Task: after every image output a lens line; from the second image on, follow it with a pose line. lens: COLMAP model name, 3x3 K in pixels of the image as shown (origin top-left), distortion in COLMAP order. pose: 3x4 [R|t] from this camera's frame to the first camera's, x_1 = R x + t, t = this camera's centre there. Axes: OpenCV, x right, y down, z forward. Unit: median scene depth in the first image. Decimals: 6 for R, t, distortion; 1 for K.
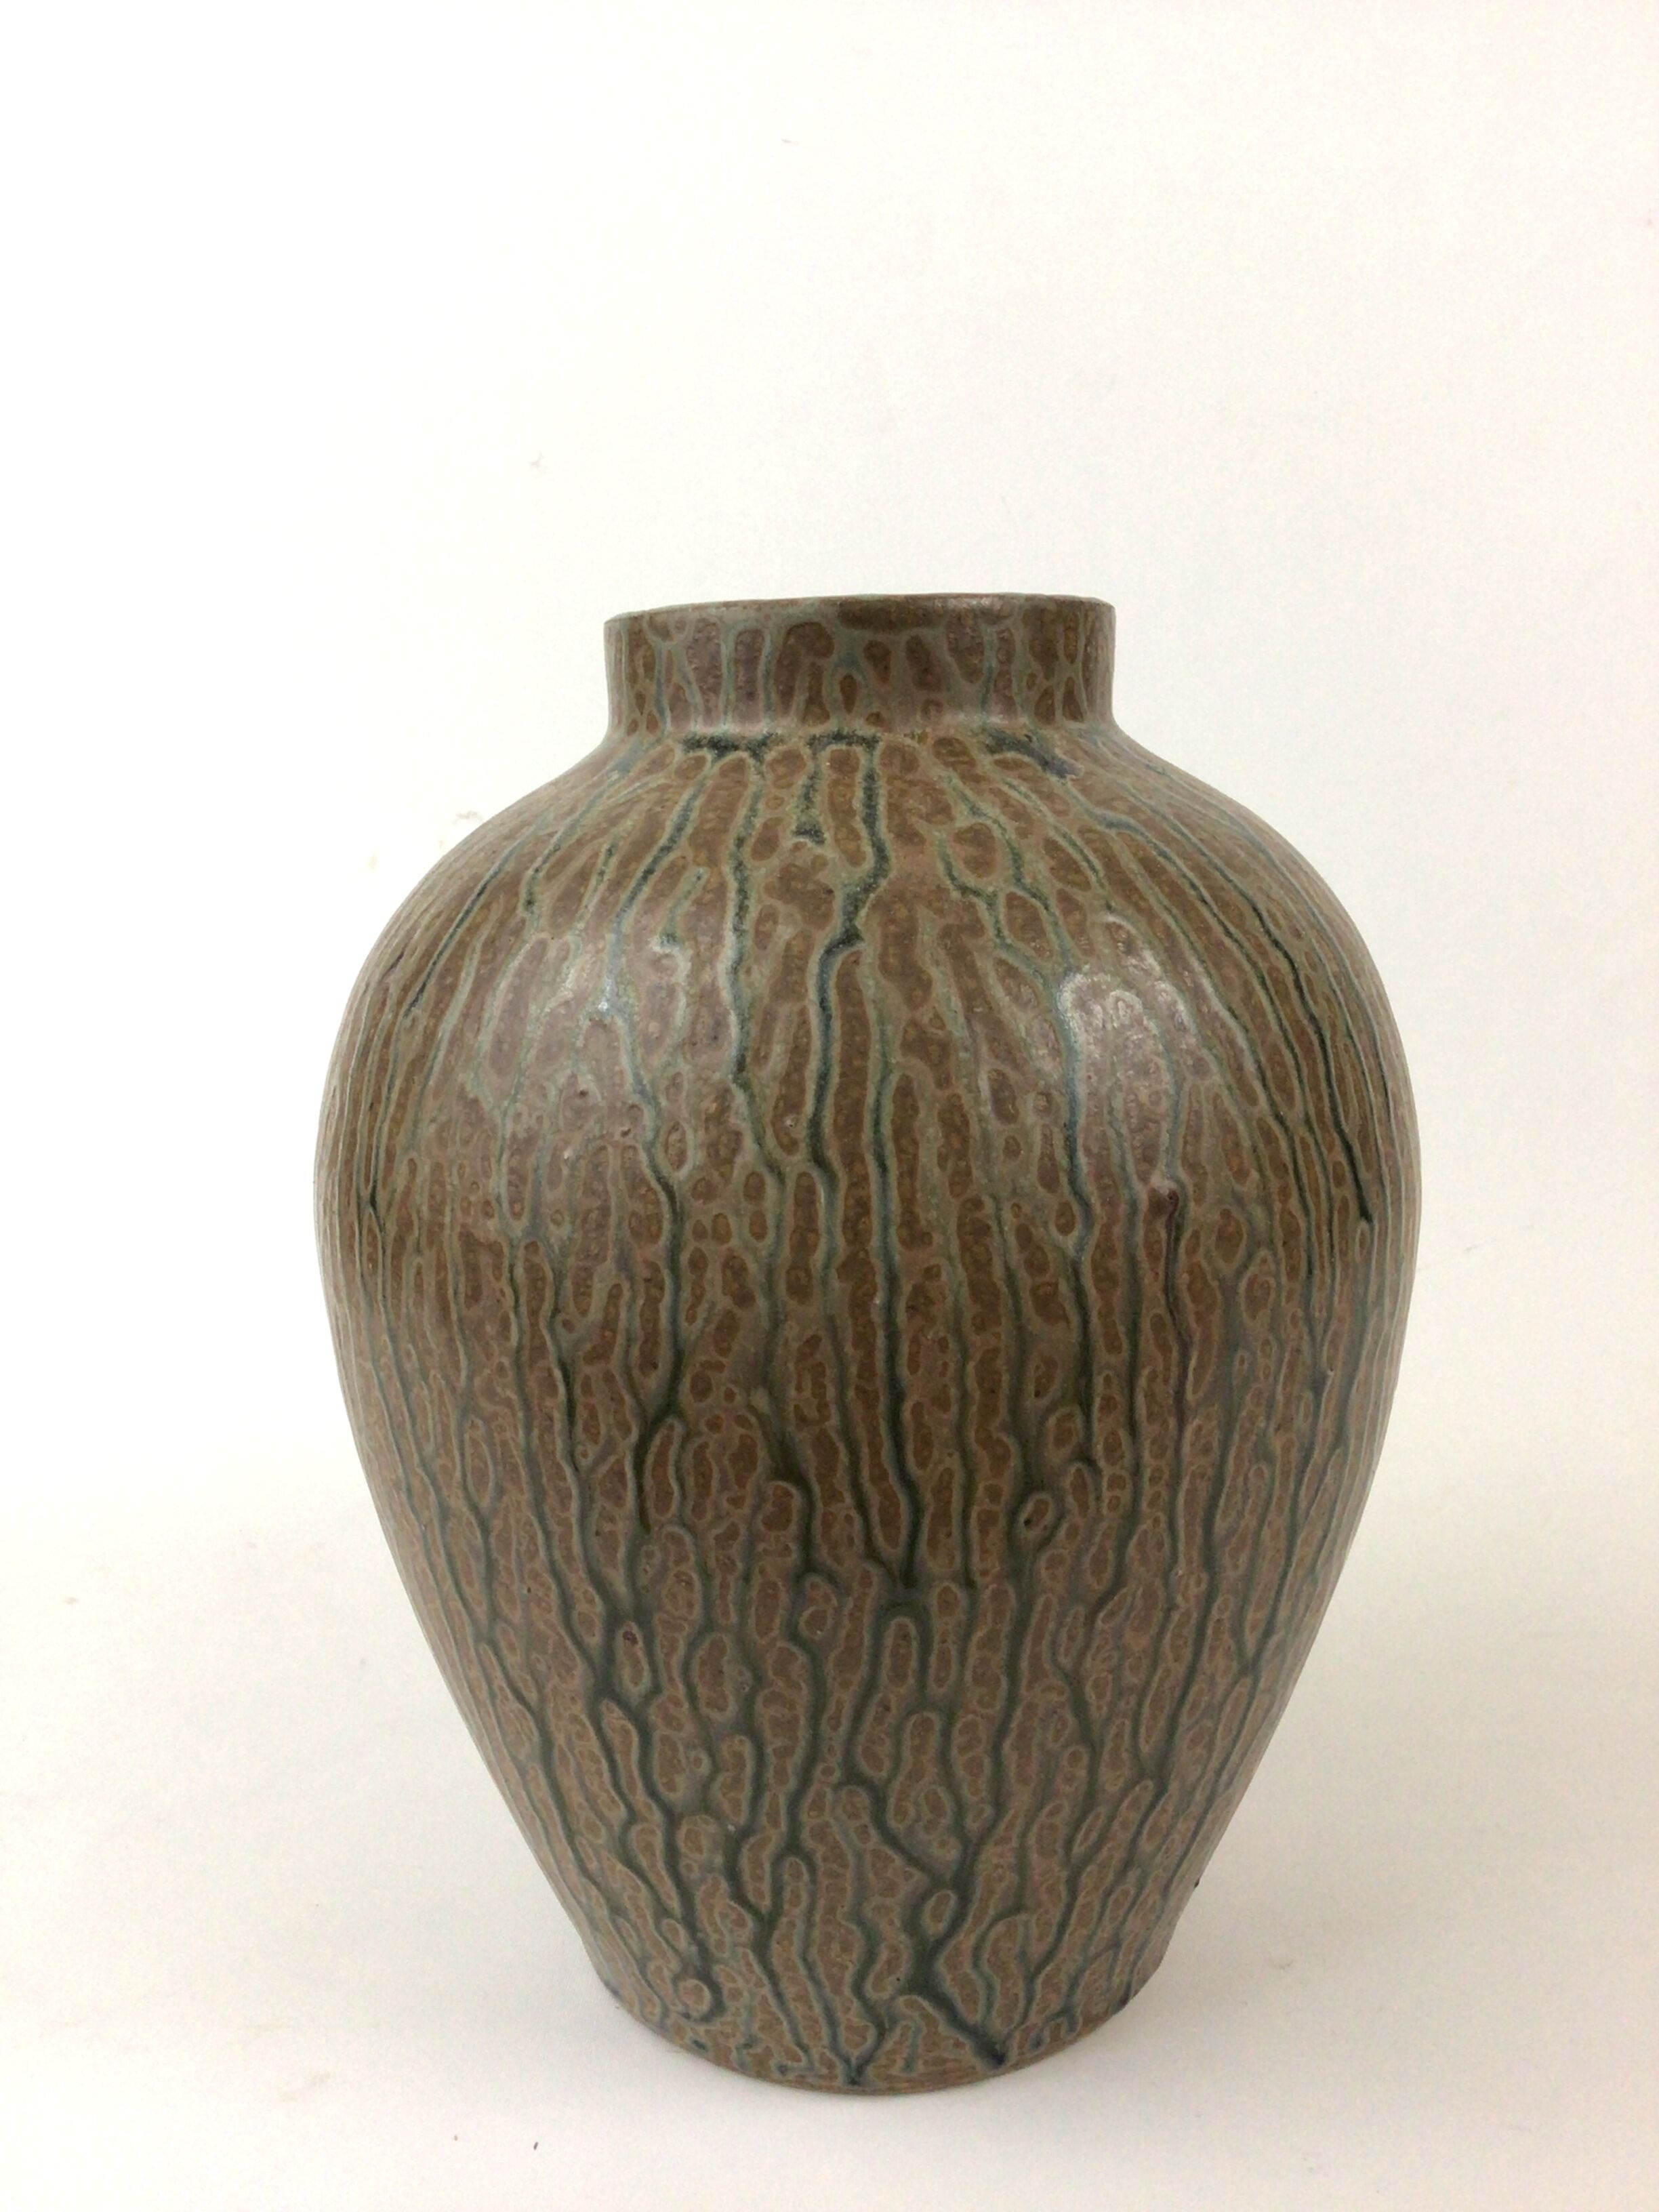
lens RADIAL K [[3036.0, 0, 829.5], [0, 3036.0, 1106.0], [0, 0, 1]] dist [0.192154, 0.012703]
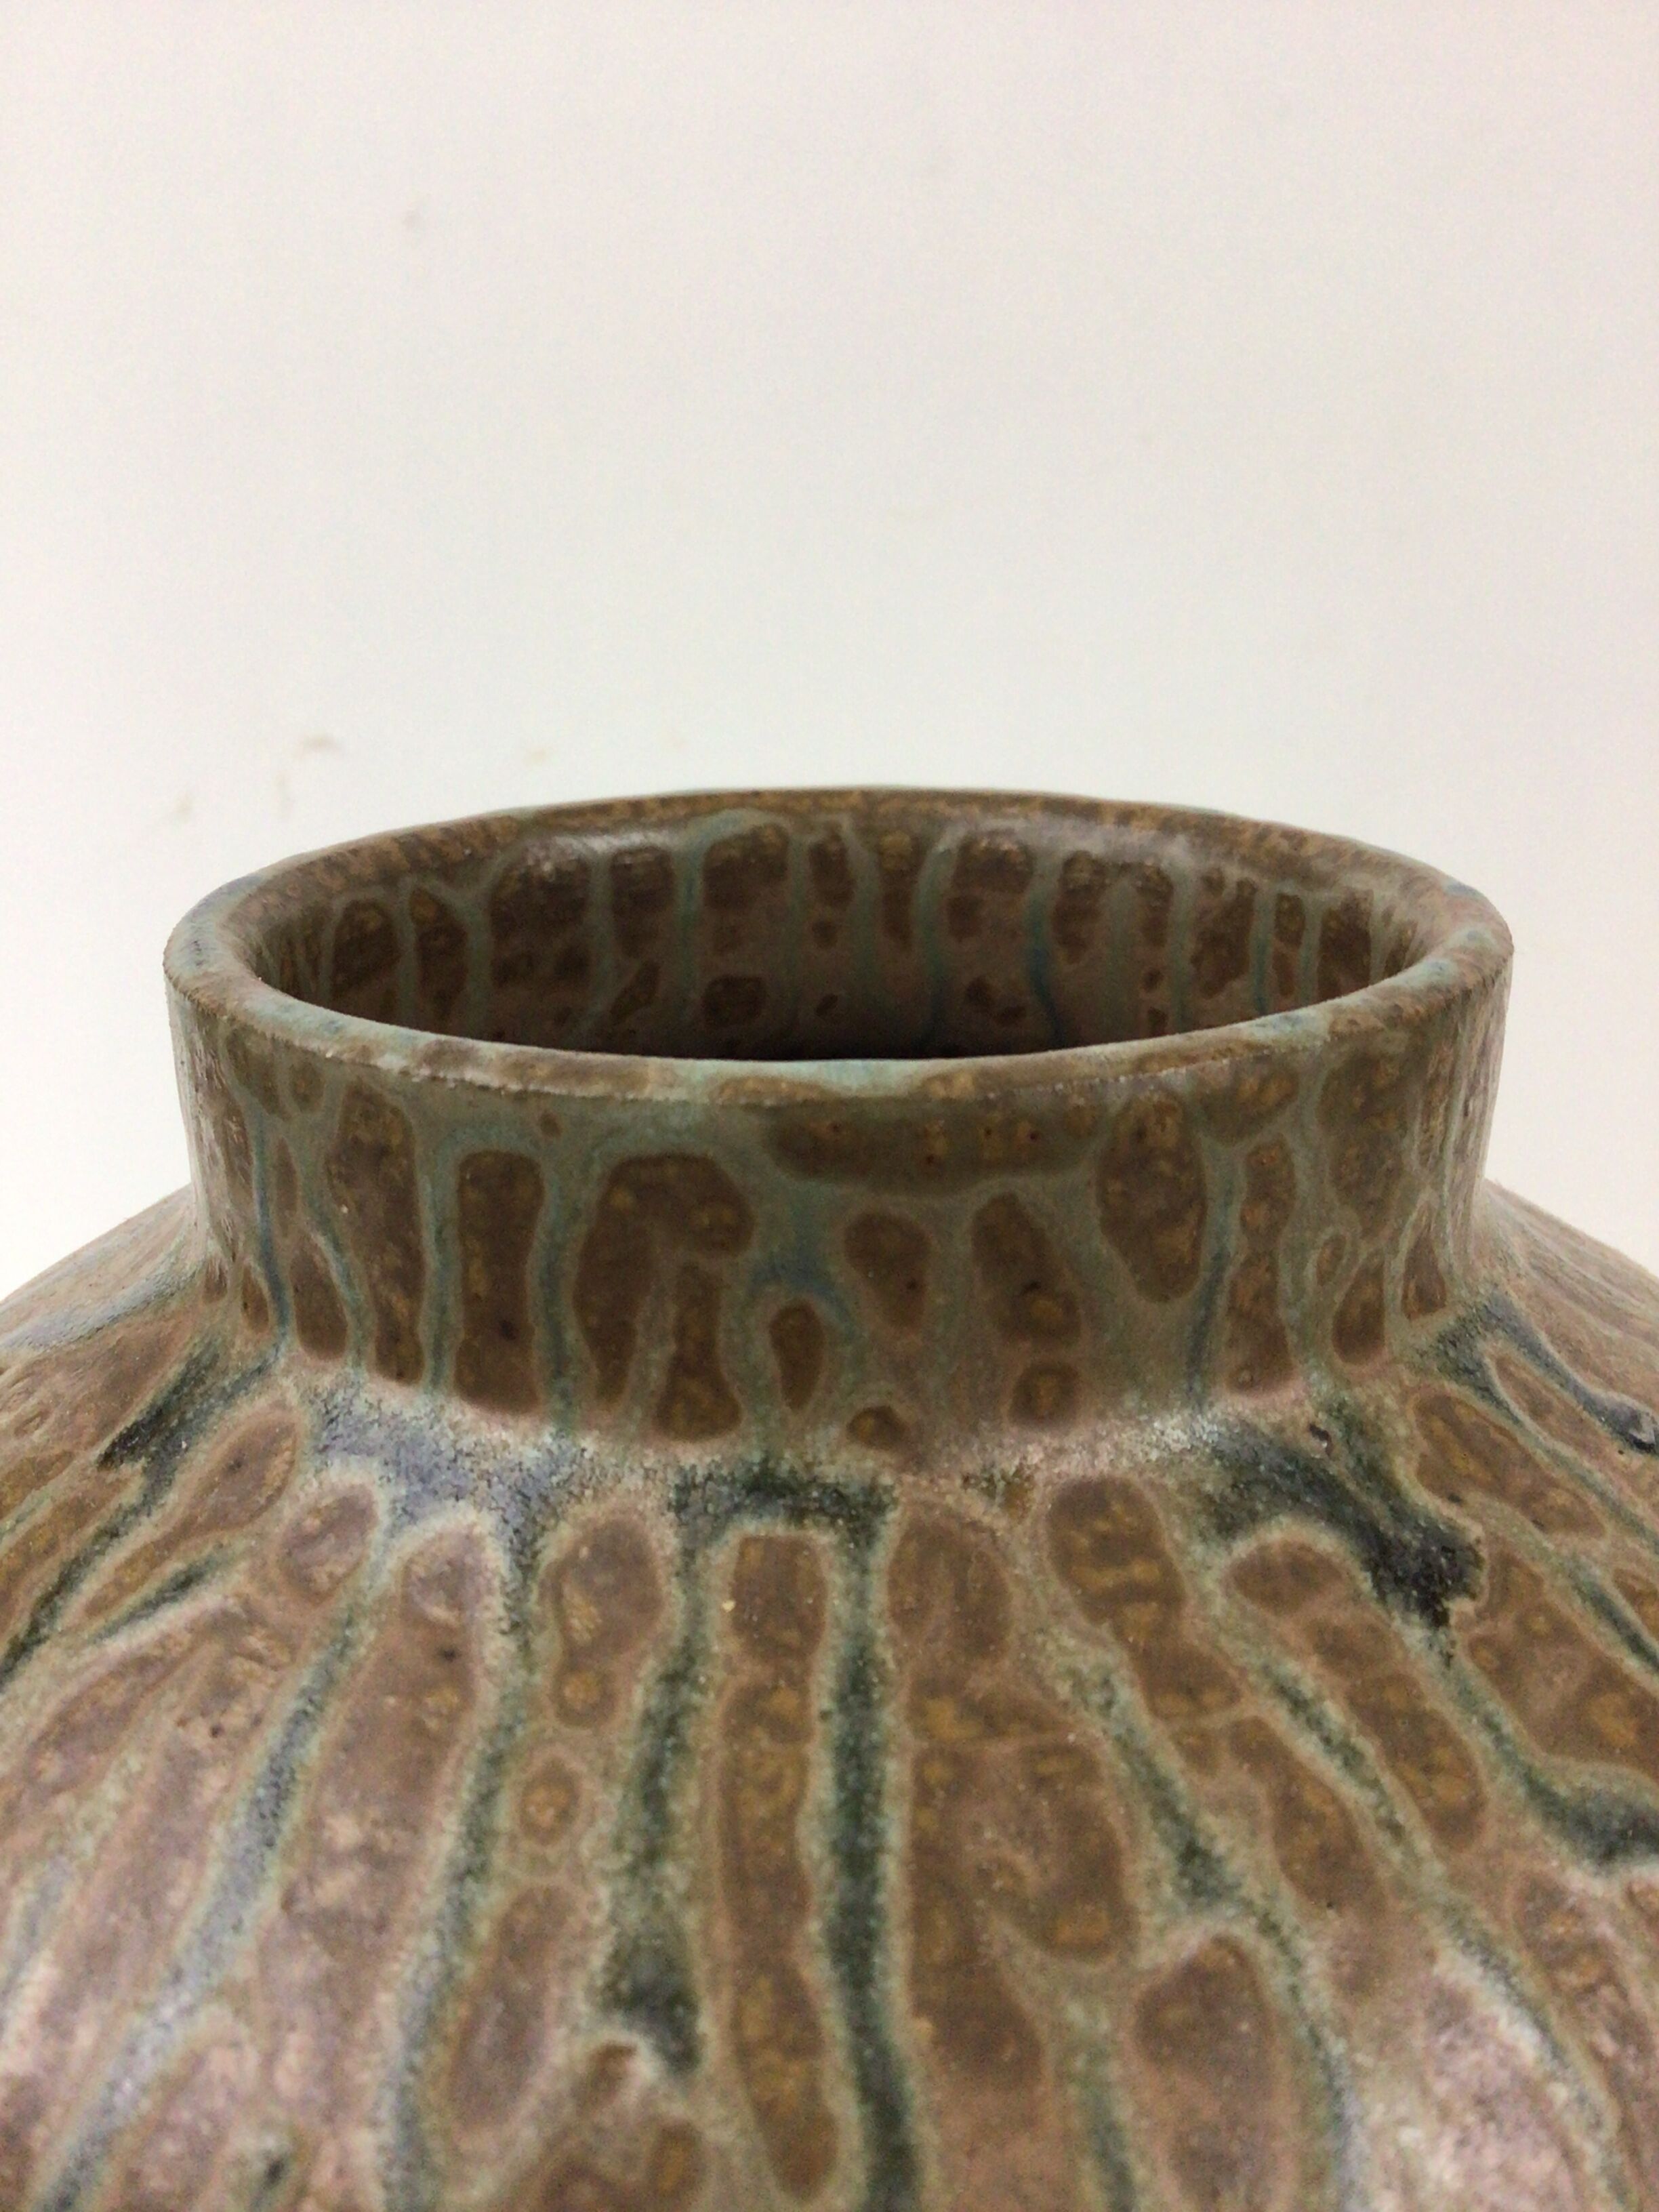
lens RADIAL K [[3074.5, 0, 829.5], [0, 3074.5, 1106.0], [0, 0, 1]] dist [0.010928, 0.017758]
pose [[0.999840, 0.016638, 0.006618, 0.007246], [-0.017283, 0.993363, 0.113719, -0.202989], [-0.004682, -0.113815, 0.993491, 0.683113]]
